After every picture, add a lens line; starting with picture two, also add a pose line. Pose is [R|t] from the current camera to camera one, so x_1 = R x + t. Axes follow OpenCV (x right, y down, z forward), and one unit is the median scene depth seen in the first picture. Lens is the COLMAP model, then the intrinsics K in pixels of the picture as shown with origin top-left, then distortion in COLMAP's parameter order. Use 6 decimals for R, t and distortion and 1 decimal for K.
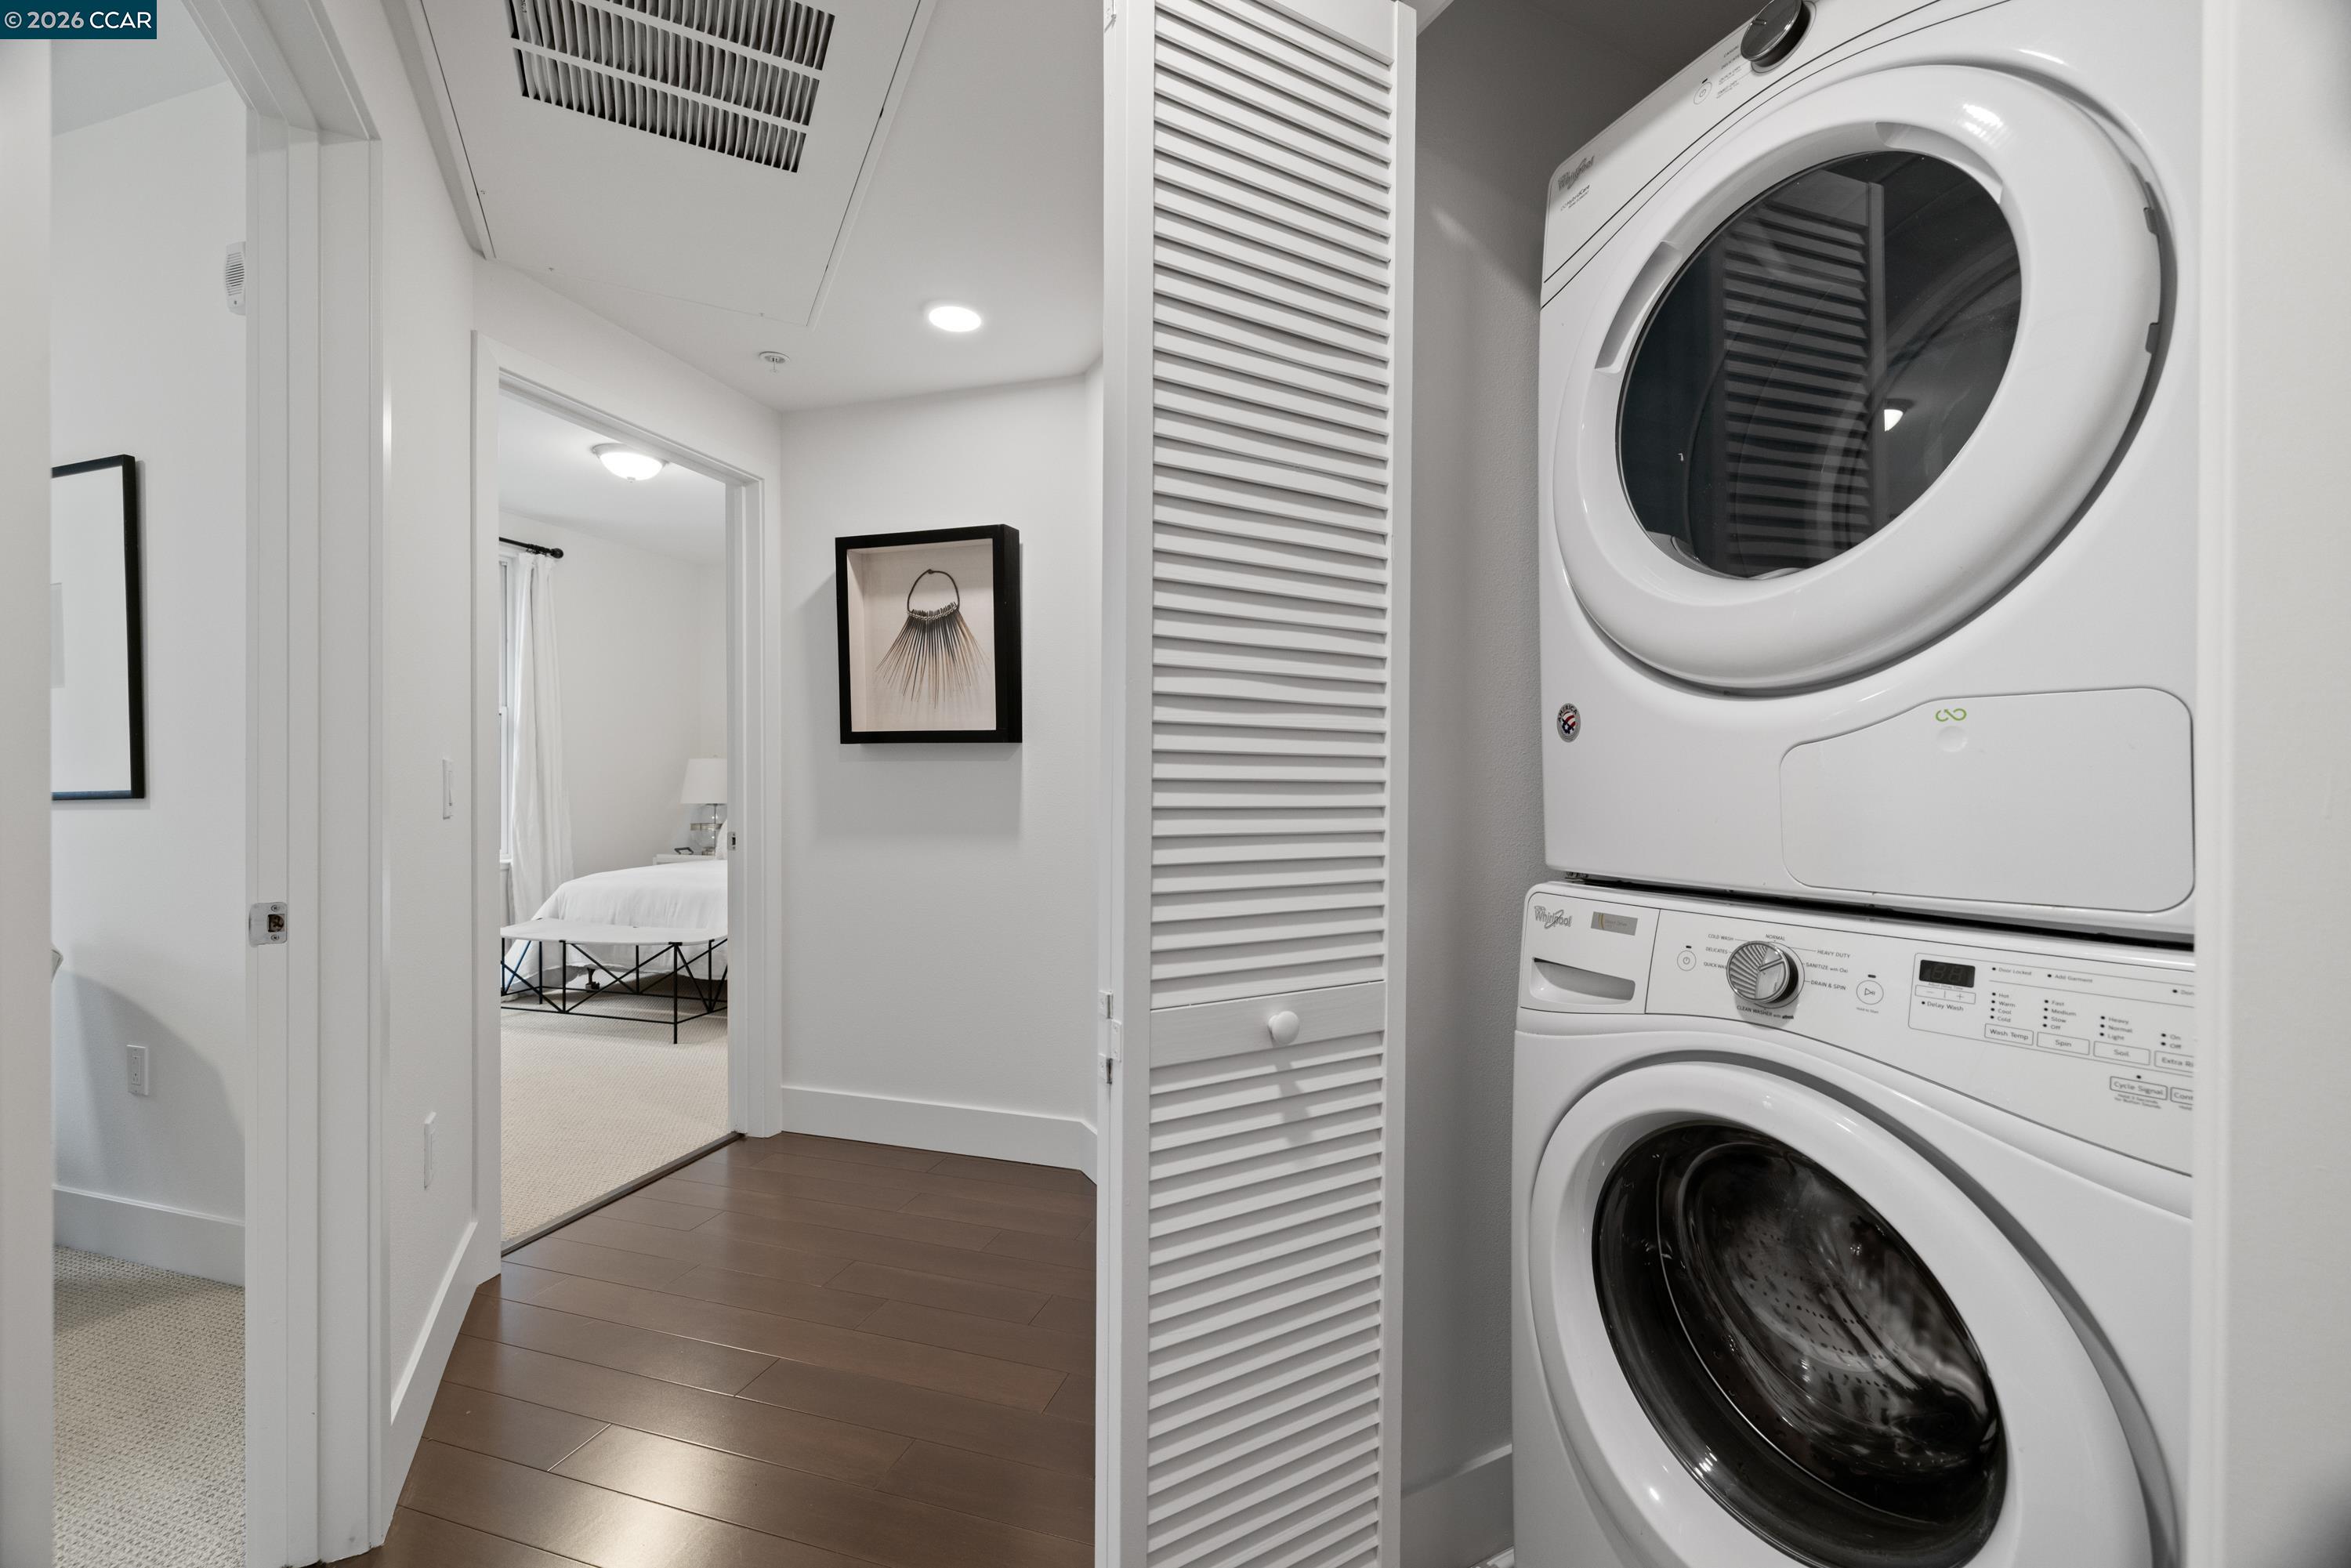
lens RADIAL K [[1024.0, 0, 1192.5], [0, 1024.0, 784.8], [0, 0, 1]] dist [-0.000129, -0.000269]
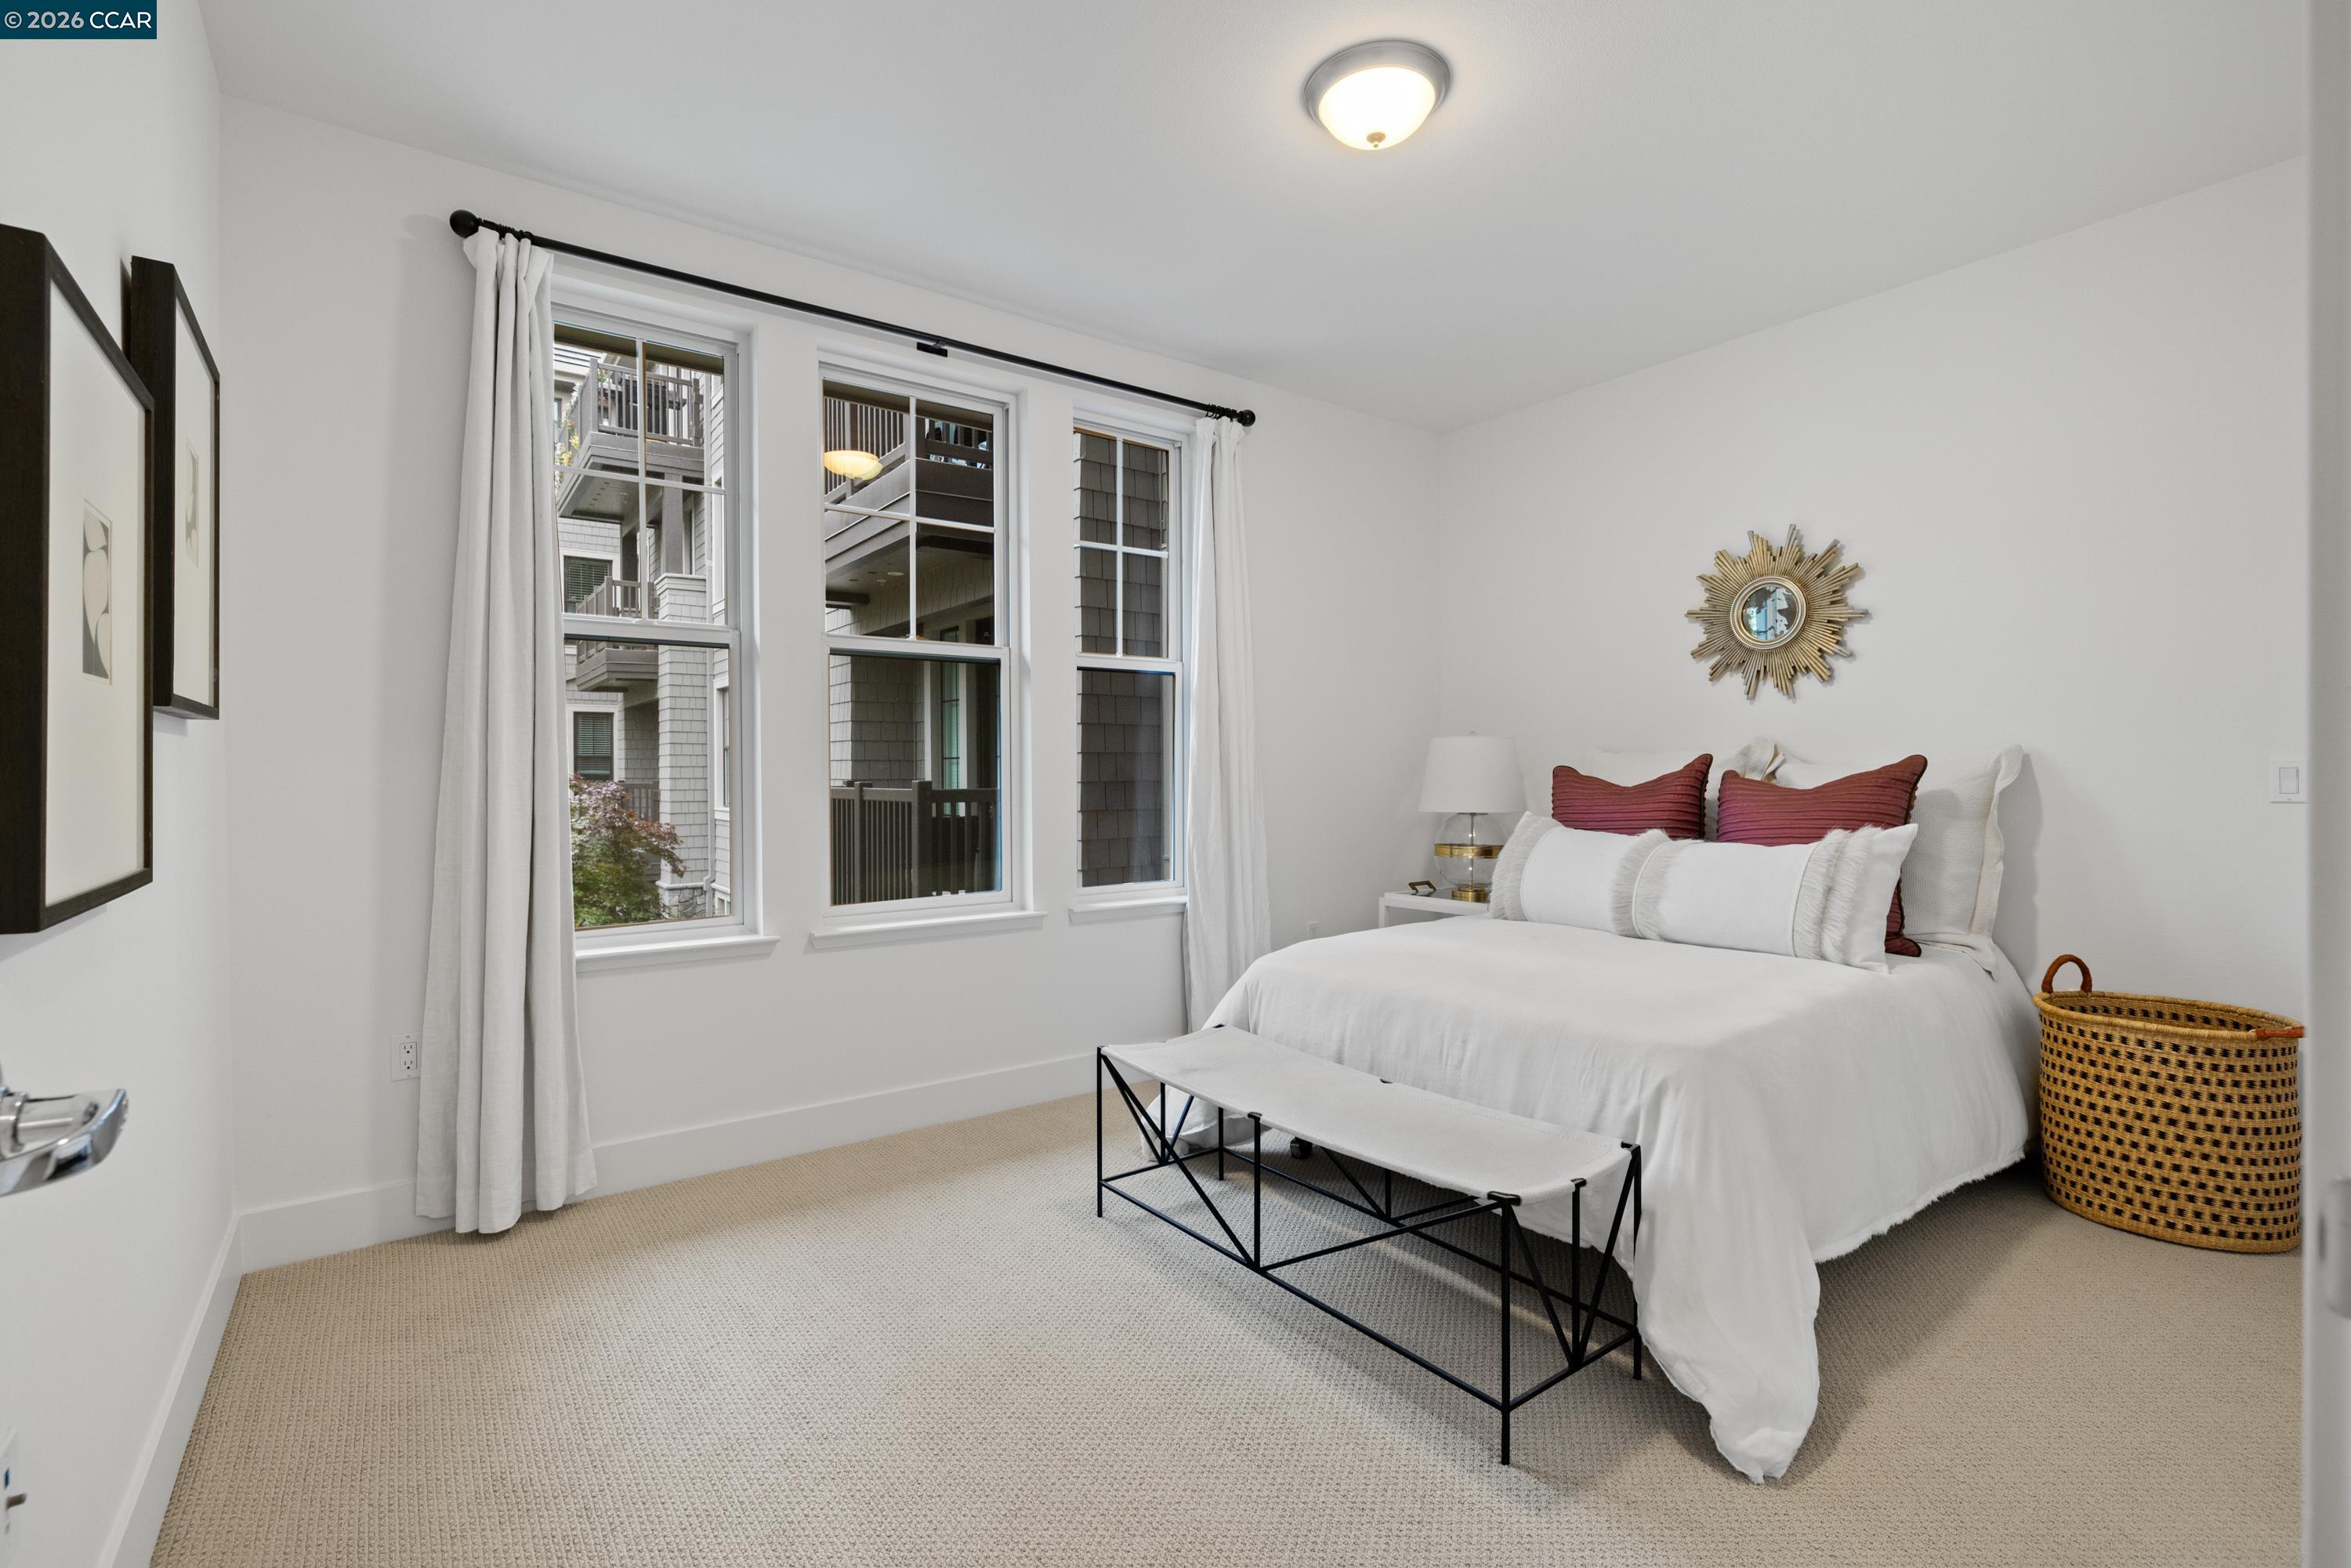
lens RADIAL K [[1038.3, 0, 1173.1], [0, 1038.3, 774.8], [0, 0, 1]] dist [-0.007221, 0.002988]
pose [[0.806785, -0.004098, -0.590831, -0.568357], [0.002841, 0.999991, -0.003056, -0.005155], [0.590838, 0.000787, 0.806790, 0.928071]]
